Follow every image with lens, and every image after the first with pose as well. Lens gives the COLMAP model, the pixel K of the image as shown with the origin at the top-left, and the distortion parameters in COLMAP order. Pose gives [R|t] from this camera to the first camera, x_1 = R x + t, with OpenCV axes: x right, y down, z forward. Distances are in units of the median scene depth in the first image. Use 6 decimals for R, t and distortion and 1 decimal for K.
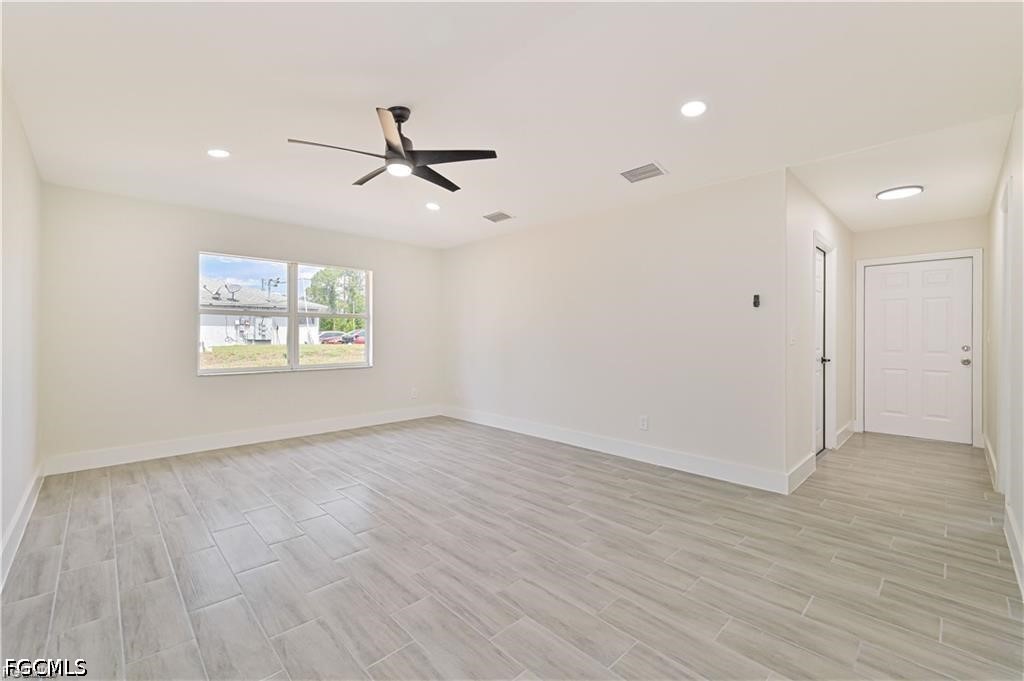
lens RADIAL K [[427.8, 0, 512.6], [0, 427.8, 336.4], [0, 0, 1]] dist [0.004080, 0.000314]
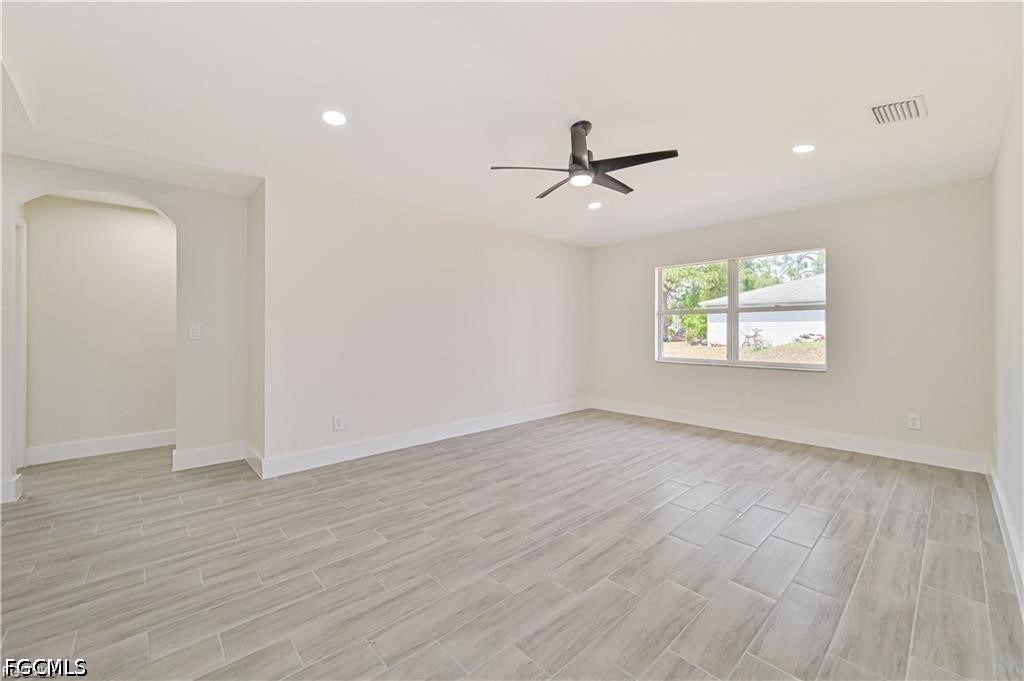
lens RADIAL K [[409.4, 0, 518.1], [0, 409.4, 332.7], [0, 0, 1]] dist [0.002077, 0.000171]
pose [[-0.011034, 0.006352, -0.999919, 0.816207], [-0.002305, 0.999977, 0.006378, -0.005125], [0.999936, 0.002375, -0.011019, 0.889507]]
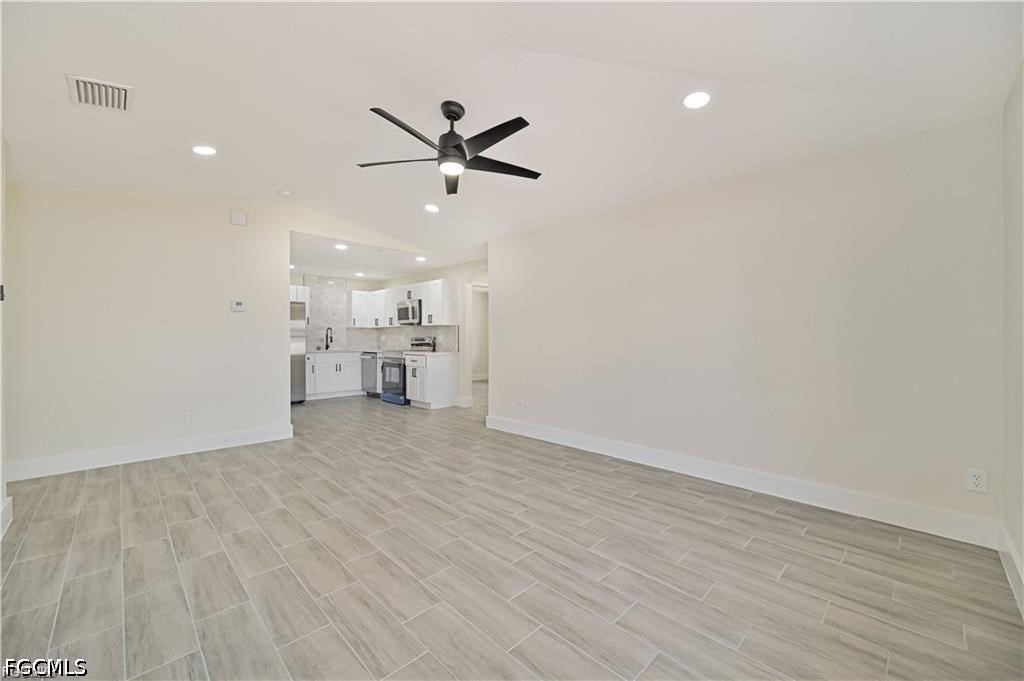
lens RADIAL K [[409.4, 0, 514.5], [0, 409.4, 339.6], [0, 0, 1]] dist [0.002077, 0.000171]
pose [[-0.999943, 0.000791, -0.010648, -0.419071], [0.000663, 0.999928, 0.012013, -0.010417], [0.010656, 0.012005, -0.999871, 2.031544]]
